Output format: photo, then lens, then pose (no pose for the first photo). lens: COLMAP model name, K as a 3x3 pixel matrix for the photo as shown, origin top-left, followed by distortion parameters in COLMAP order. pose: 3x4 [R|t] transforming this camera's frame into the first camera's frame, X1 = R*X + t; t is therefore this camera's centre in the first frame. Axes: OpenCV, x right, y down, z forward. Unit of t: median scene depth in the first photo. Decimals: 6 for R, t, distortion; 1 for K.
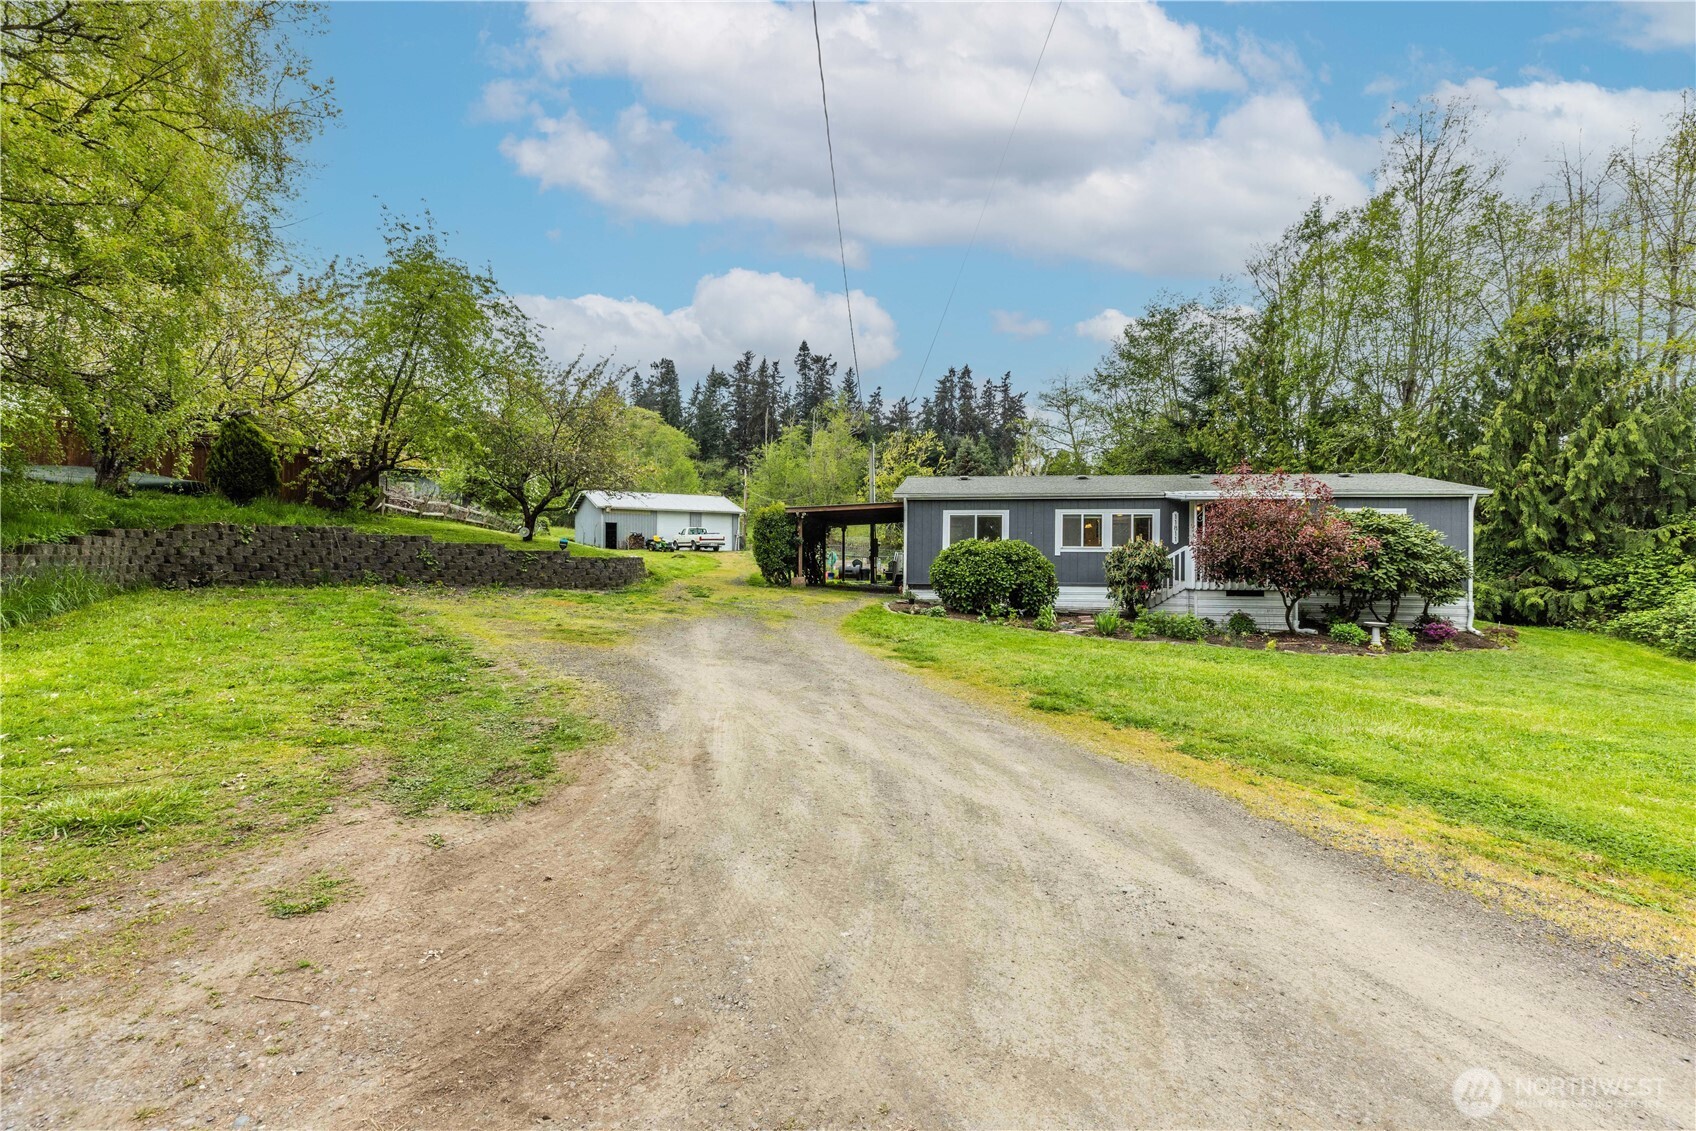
lens RADIAL K [[747.3, 0, 848.5], [0, 747.3, 560.5], [0, 0, 1]] dist [0.003312, 0.000670]
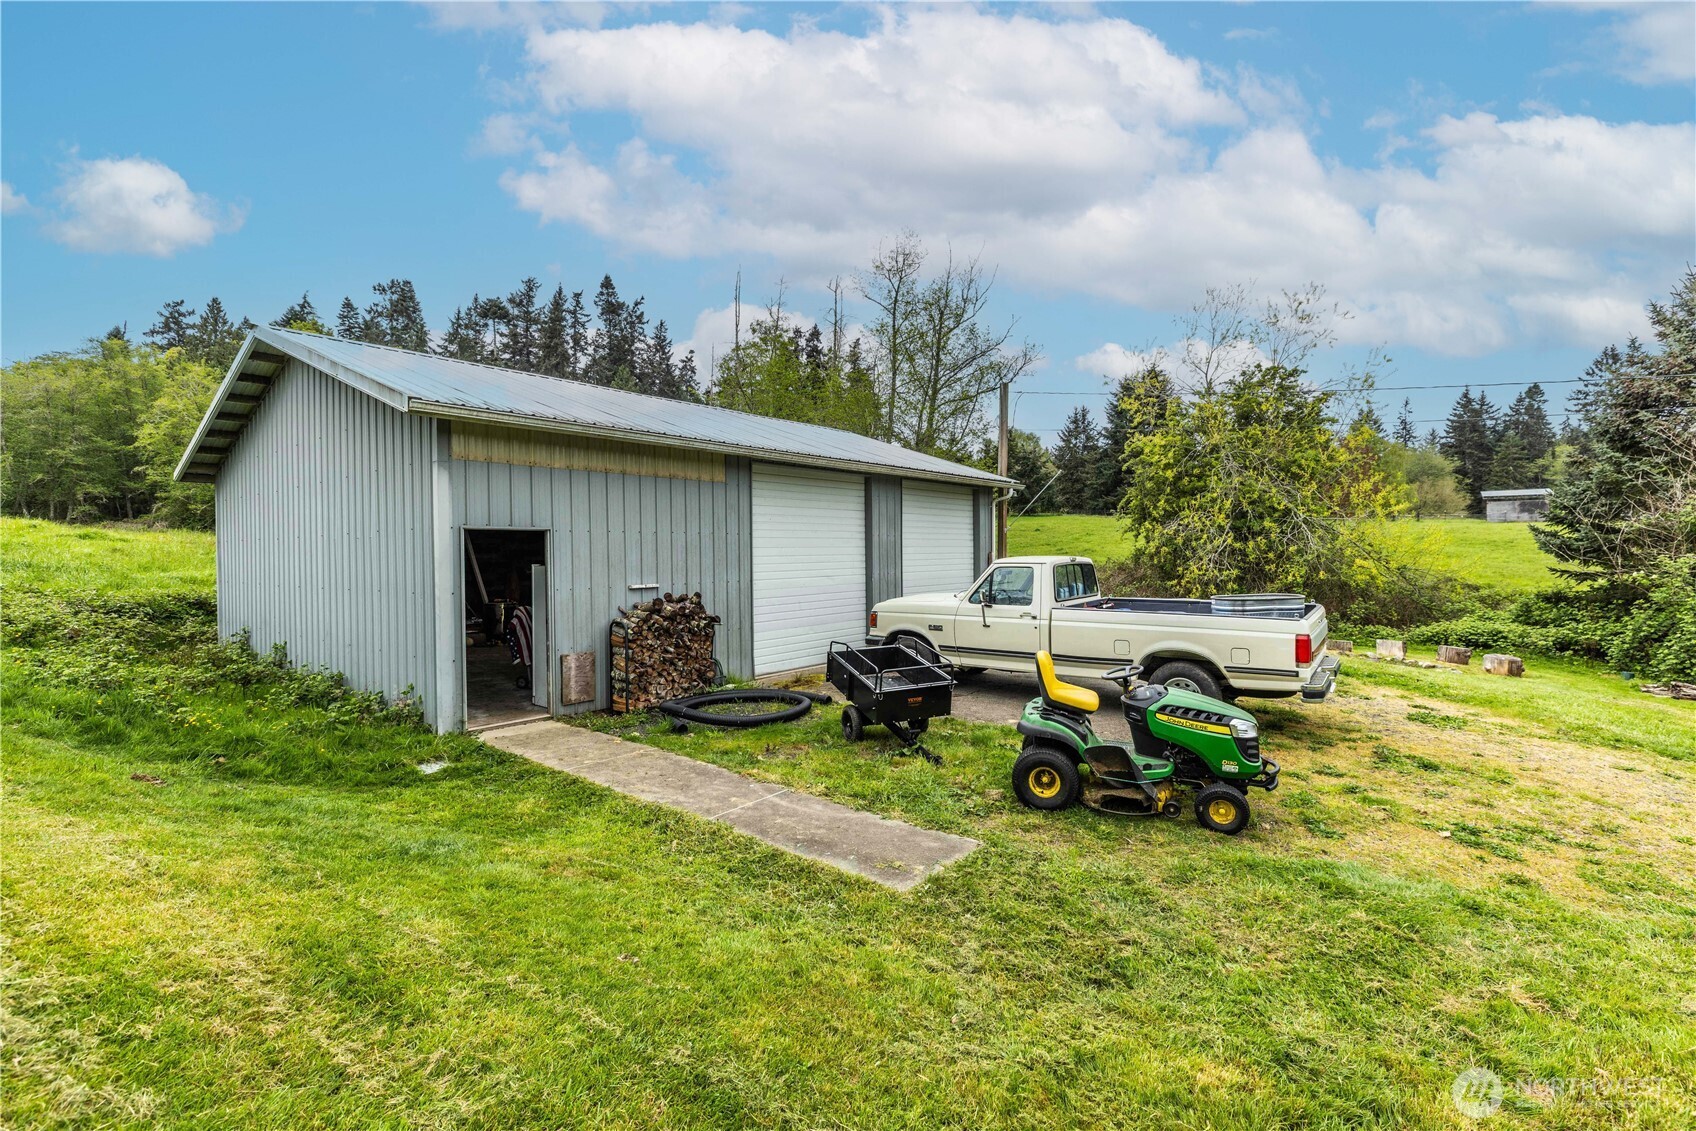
lens RADIAL K [[747.3, 0, 848.6], [0, 747.3, 559.7], [0, 0, 1]] dist [0.003312, 0.000670]
pose [[0.947199, -0.019369, 0.320060, -0.112394], [0.017092, 0.999805, 0.009923, -0.016648], [-0.320189, -0.003929, 0.947345, 0.310276]]
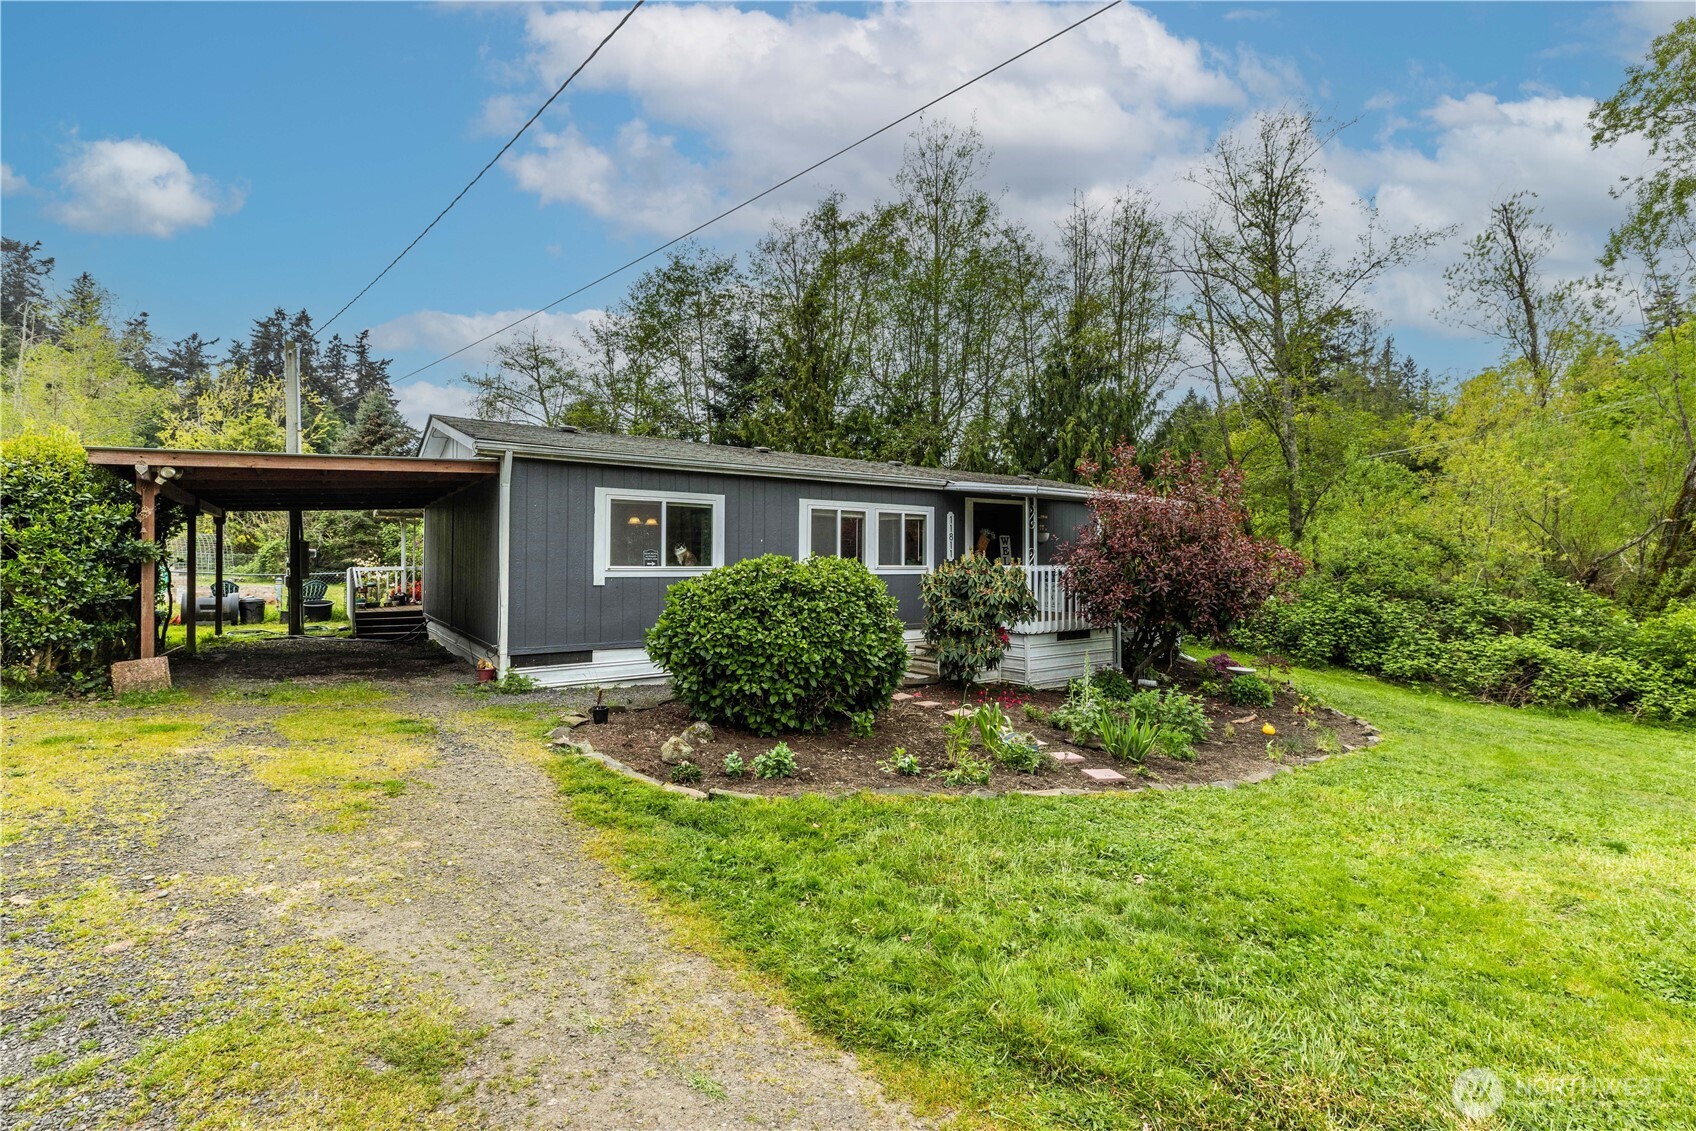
lens RADIAL K [[747.3, 0, 852.4], [0, 747.3, 561.7], [0, 0, 1]] dist [0.003312, 0.000670]
pose [[0.693155, -0.005431, 0.720768, -0.012837], [0.003116, 0.999985, 0.004538, -0.003218], [-0.720782, -0.000900, 0.693161, 0.079132]]
